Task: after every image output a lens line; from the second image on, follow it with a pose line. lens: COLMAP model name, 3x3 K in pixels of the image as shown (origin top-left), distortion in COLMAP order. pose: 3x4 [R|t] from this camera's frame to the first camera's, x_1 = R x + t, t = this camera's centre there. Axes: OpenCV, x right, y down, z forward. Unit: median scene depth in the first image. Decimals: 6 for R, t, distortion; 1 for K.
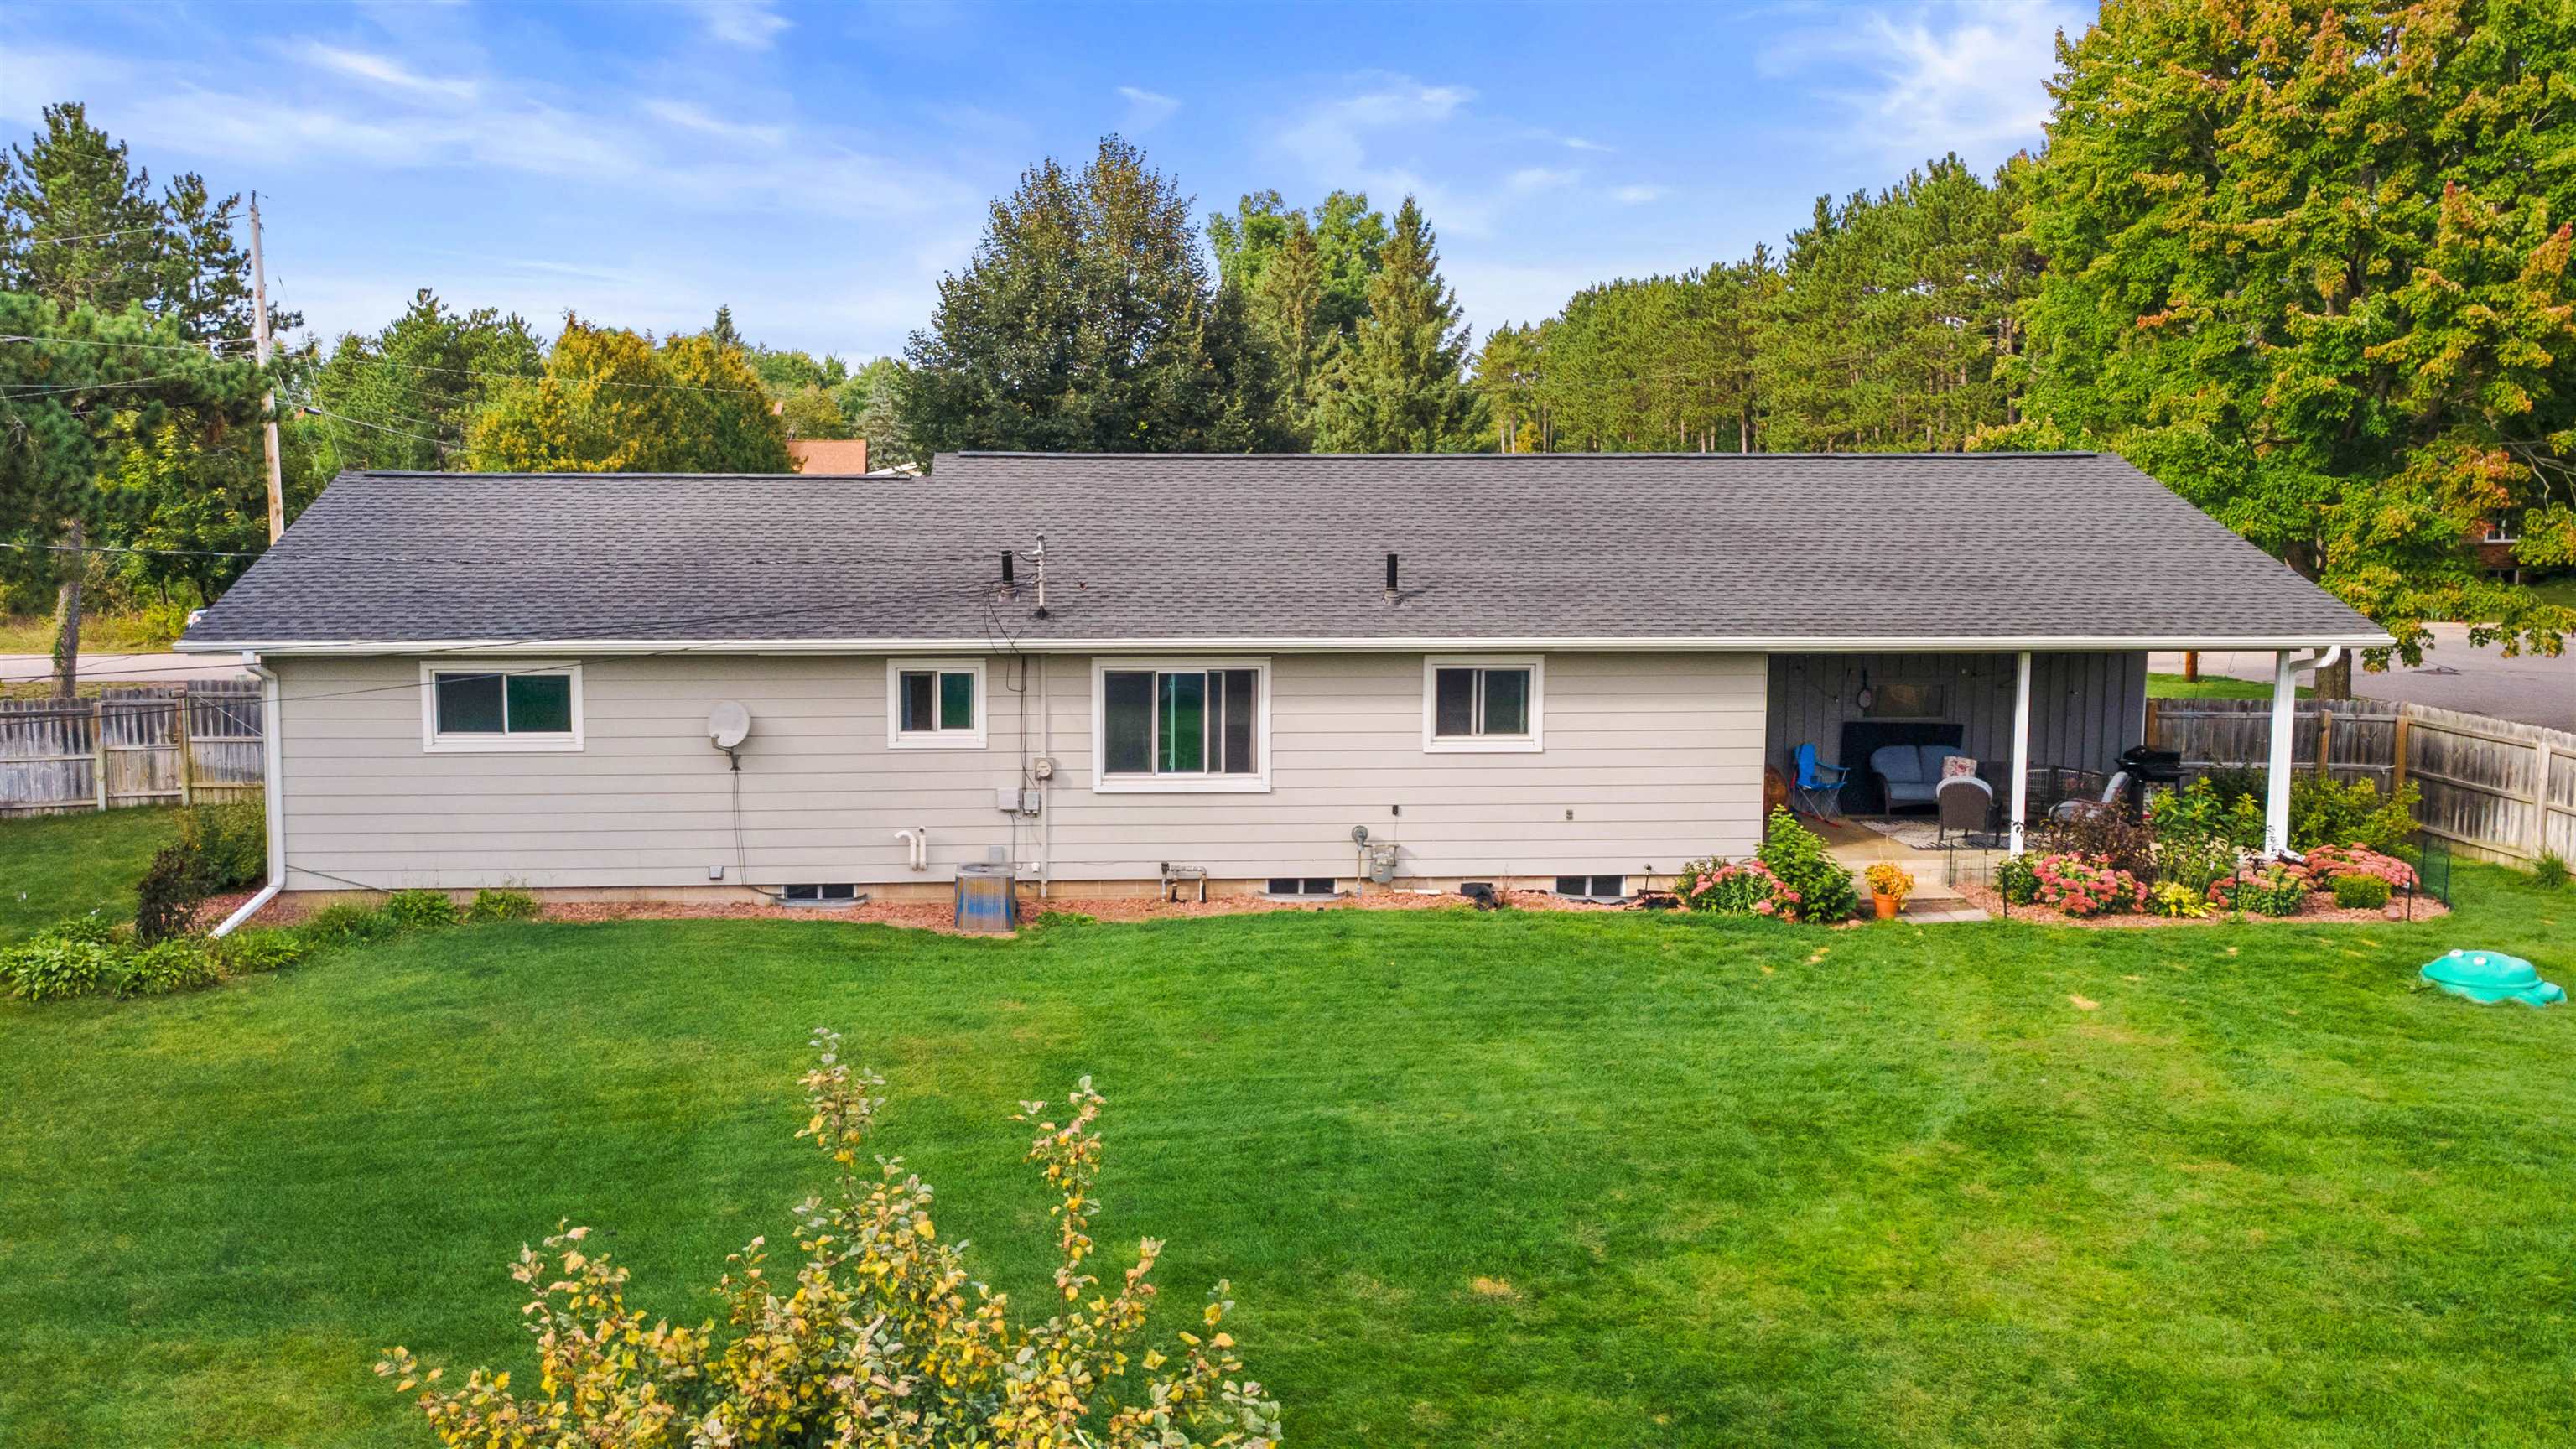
lens RADIAL K [[2025.2, 0, 1172.5], [0, 2025.2, 655.4], [0, 0, 1]] dist [0.050360, 0.000395]
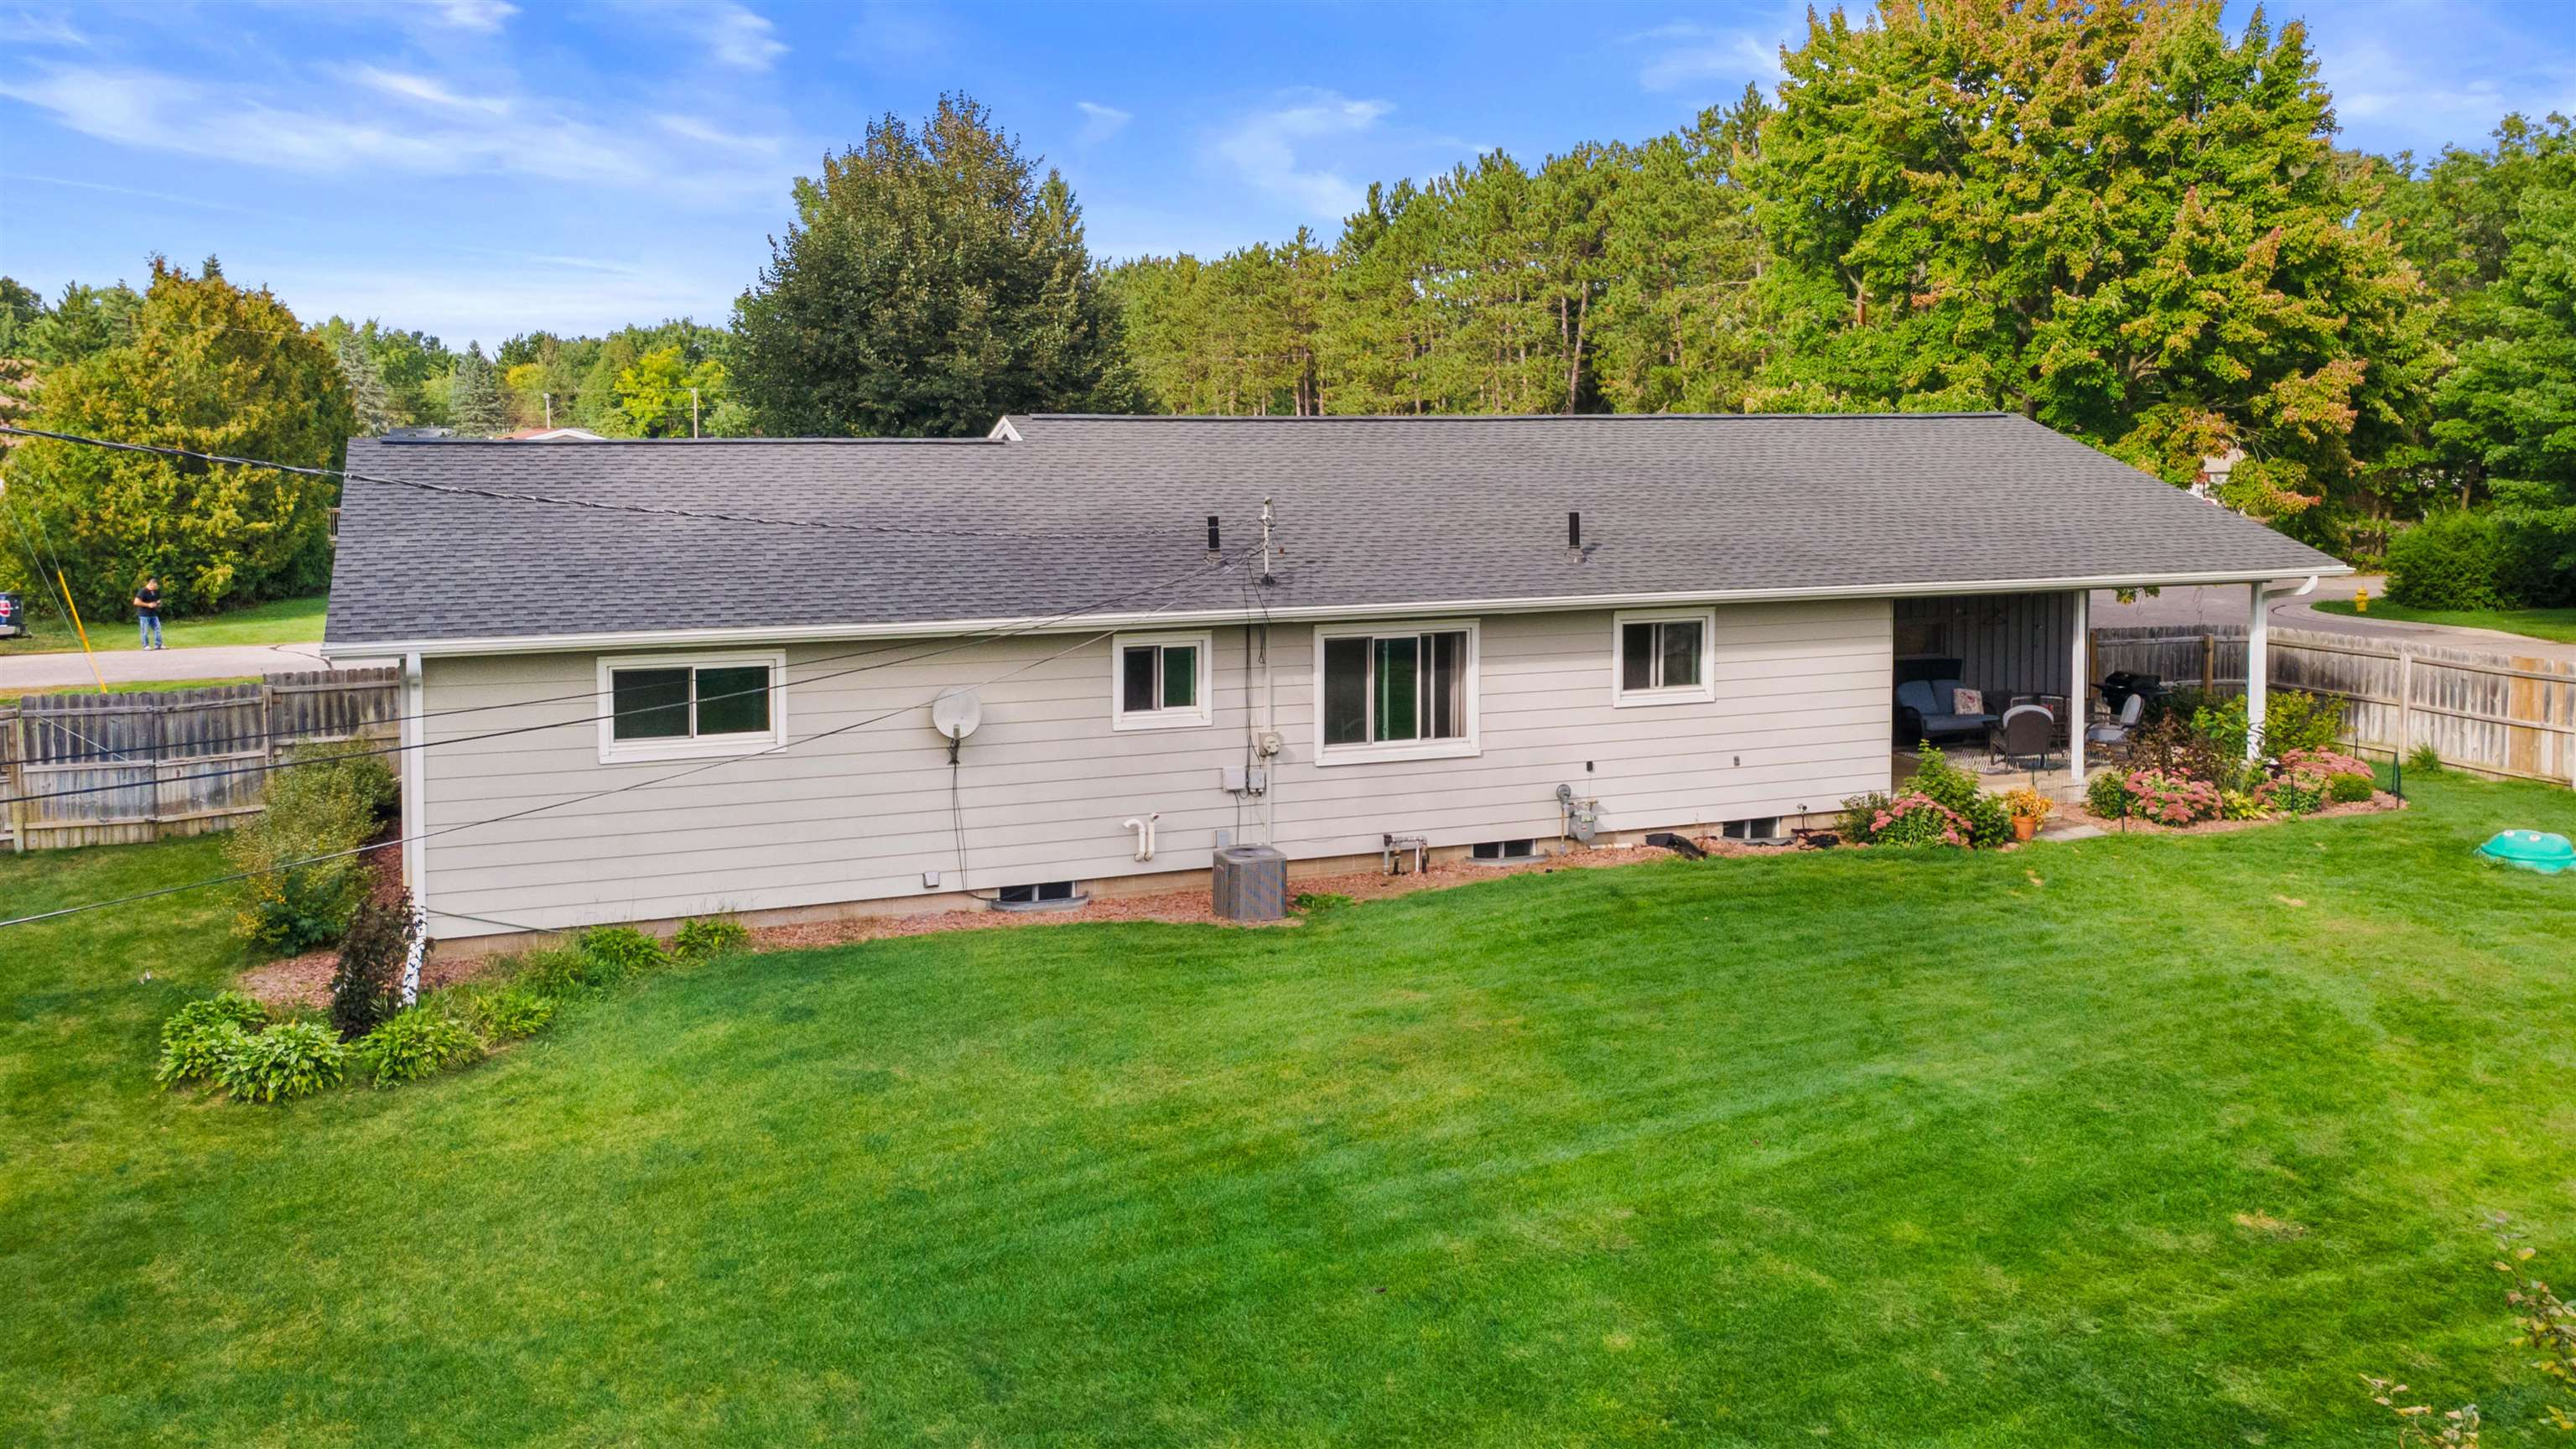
lens RADIAL K [[1965.8, 0, 1280.1], [0, 1965.8, 563.5], [0, 0, 1]] dist [0.045989, 0.009726]
pose [[0.947902, -0.026171, 0.317485, -0.341998], [0.034676, 0.999174, -0.021166, -0.008779], [-0.316669, 0.031072, 0.948027, 0.116661]]
